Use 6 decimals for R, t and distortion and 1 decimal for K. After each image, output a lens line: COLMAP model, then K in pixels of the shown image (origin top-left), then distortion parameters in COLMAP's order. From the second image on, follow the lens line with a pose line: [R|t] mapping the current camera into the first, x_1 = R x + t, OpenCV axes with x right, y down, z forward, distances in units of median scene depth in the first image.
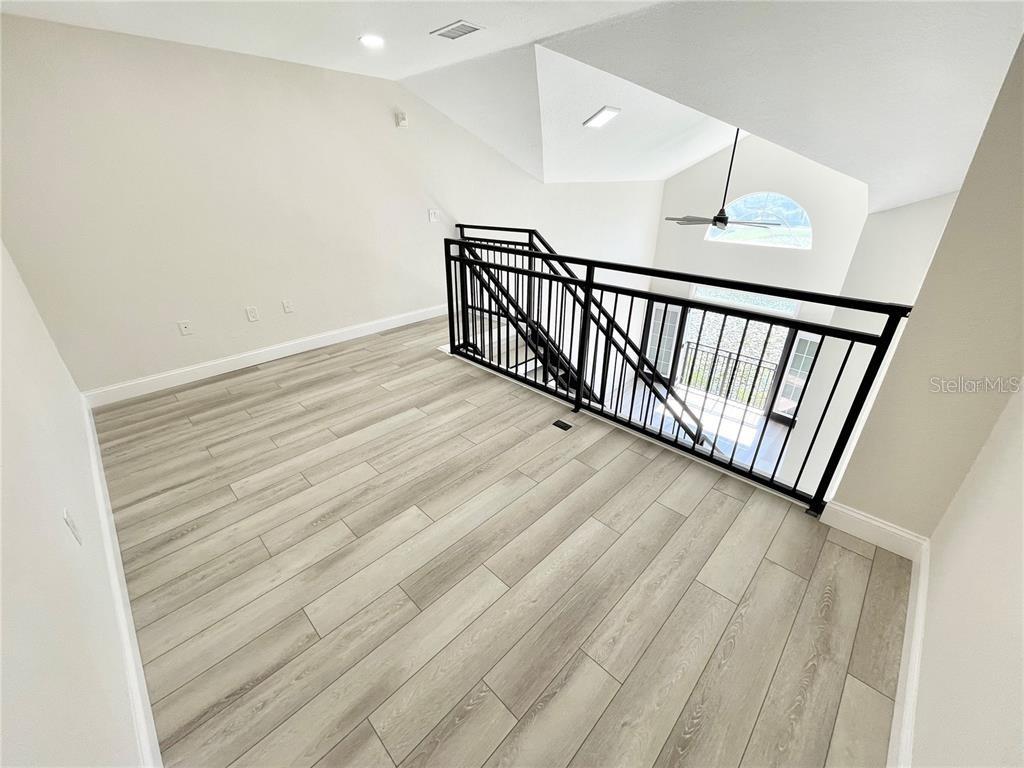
lens RADIAL K [[413.9, 0, 511.5], [0, 413.9, 380.2], [0, 0, 1]] dist [-0.000672, -0.000248]
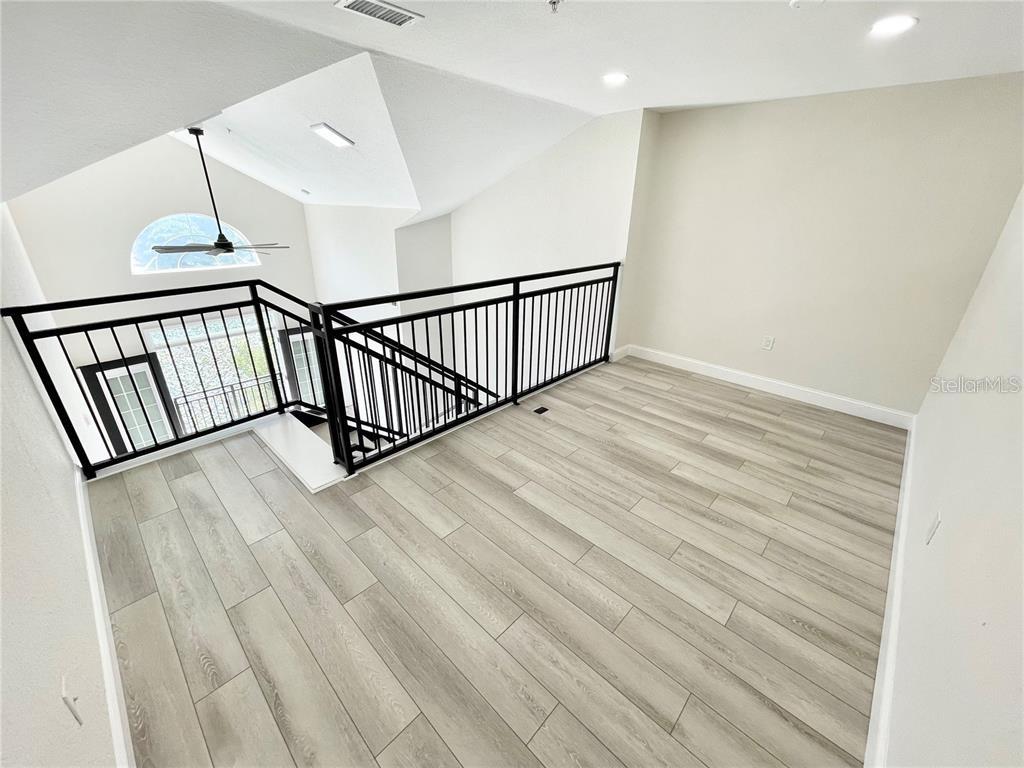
lens RADIAL K [[413.9, 0, 512.5], [0, 413.9, 381.3], [0, 0, 1]] dist [-0.000672, -0.000248]
pose [[-0.020336, -0.394056, 0.918862, -1.142080], [0.415354, 0.832659, 0.366280, -0.527838], [-0.909432, 0.389102, 0.146740, 1.026866]]
